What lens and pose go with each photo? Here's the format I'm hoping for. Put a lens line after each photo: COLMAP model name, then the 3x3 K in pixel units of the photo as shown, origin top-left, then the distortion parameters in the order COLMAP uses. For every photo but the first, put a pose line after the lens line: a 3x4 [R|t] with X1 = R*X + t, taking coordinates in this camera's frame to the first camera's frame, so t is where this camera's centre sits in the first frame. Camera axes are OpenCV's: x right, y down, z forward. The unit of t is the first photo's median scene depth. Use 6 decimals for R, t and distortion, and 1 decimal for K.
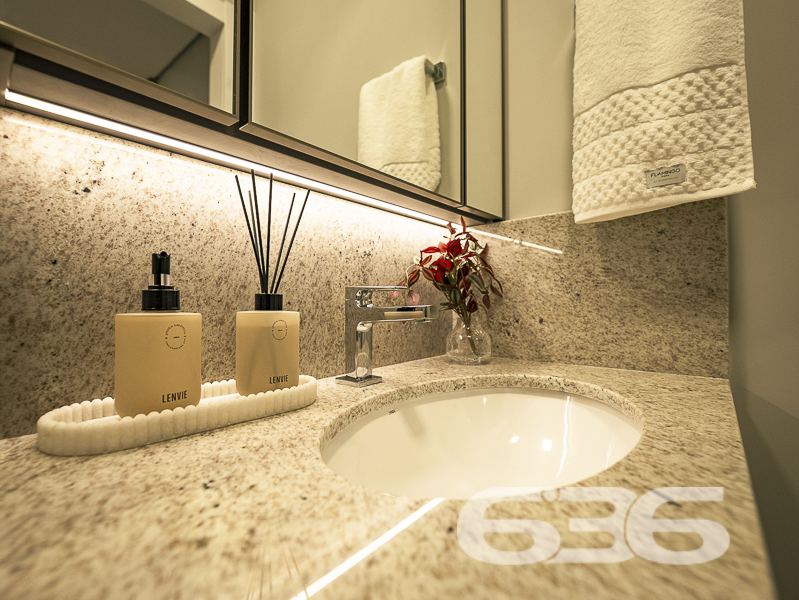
lens RADIAL K [[387.0, 0, 398.9], [0, 387.0, 299.5], [0, 0, 1]] dist [-0.000369, -0.000018]
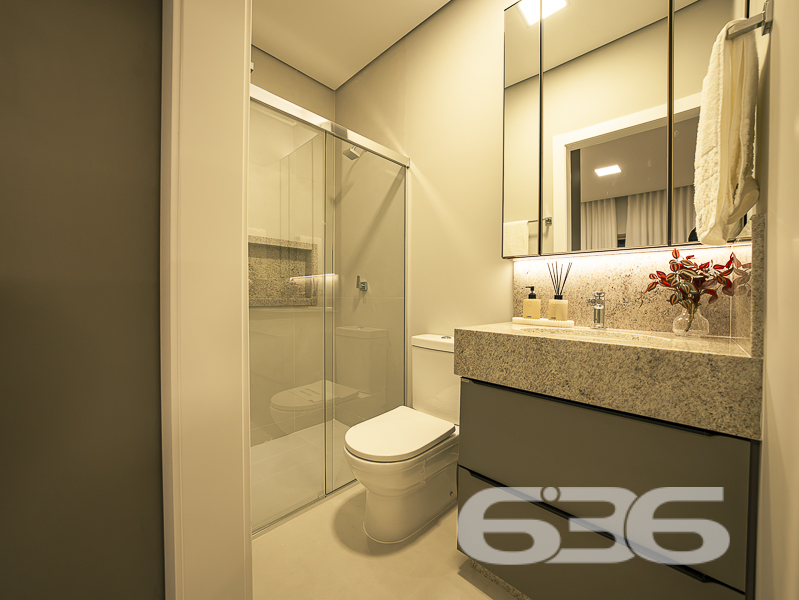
lens RADIAL K [[317.6, 0, 398.8], [0, 317.6, 297.8], [0, 0, 1]] dist [-0.021702, 0.003252]
pose [[-0.091846, 0.013149, -0.995686, 2.689841], [0.004161, 0.999909, 0.012821, -0.030623], [0.995765, -0.002966, -0.091893, -0.191147]]
